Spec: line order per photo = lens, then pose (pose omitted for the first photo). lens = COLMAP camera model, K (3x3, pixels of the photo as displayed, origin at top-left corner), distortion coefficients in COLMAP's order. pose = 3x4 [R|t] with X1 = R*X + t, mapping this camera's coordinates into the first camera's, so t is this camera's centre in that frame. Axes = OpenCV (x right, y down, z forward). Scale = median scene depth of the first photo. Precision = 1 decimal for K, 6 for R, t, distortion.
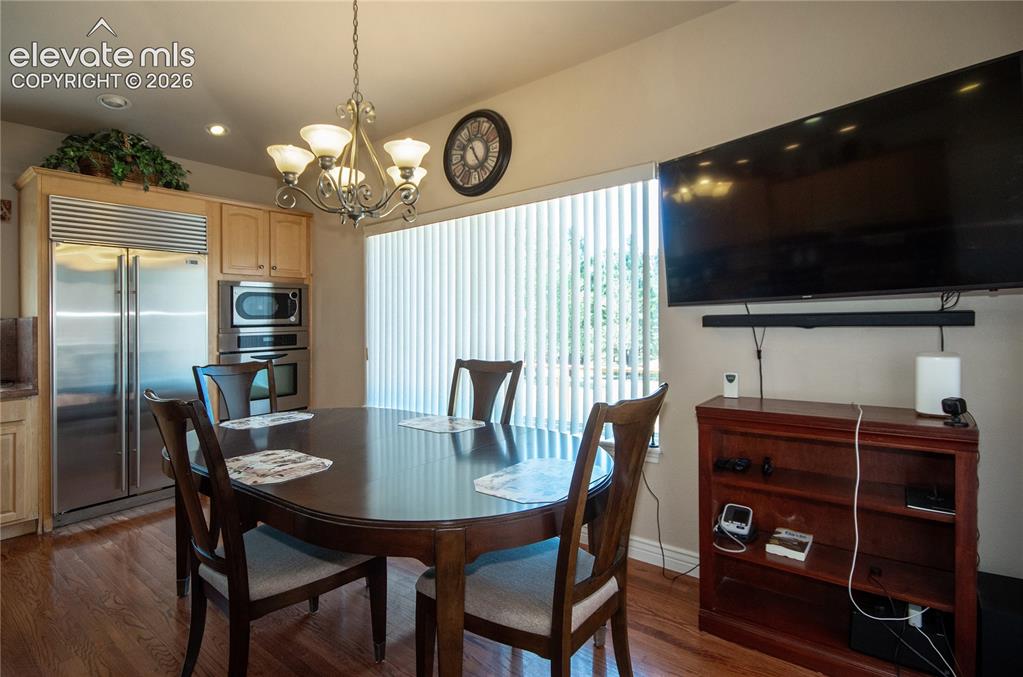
lens RADIAL K [[503.6, 0, 493.5], [0, 503.6, 325.0], [0, 0, 1]] dist [0.003109, 0.002019]
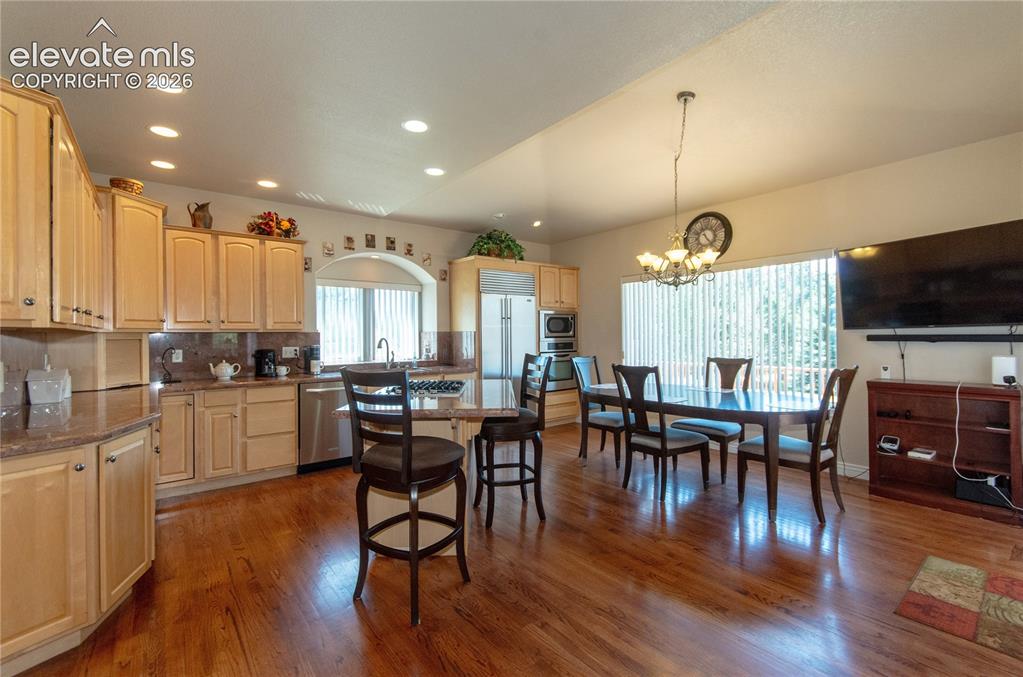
lens RADIAL K [[452.2, 0, 512.3], [0, 452.2, 323.9], [0, 0, 1]] dist [0.001102, 0.000029]
pose [[0.976553, 0.005874, -0.215198, -0.360359], [-0.011863, 0.999577, -0.026549, 0.000587], [0.214951, 0.028479, 0.976209, -0.652713]]
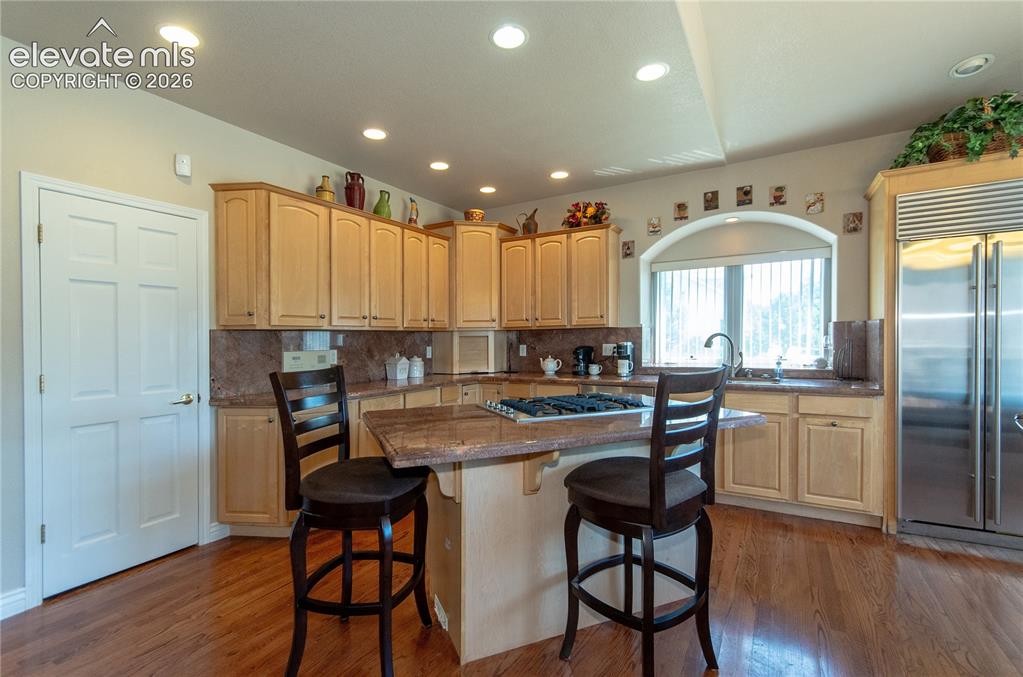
lens RADIAL K [[458.6, 0, 494.4], [0, 458.6, 338.4], [0, 0, 1]] dist [0.002852, -0.006552]
pose [[0.129927, 0.016714, -0.991383, -0.085353], [0.005082, 0.999834, 0.017522, 0.002771], [0.991510, -0.007315, 0.129821, 0.097633]]
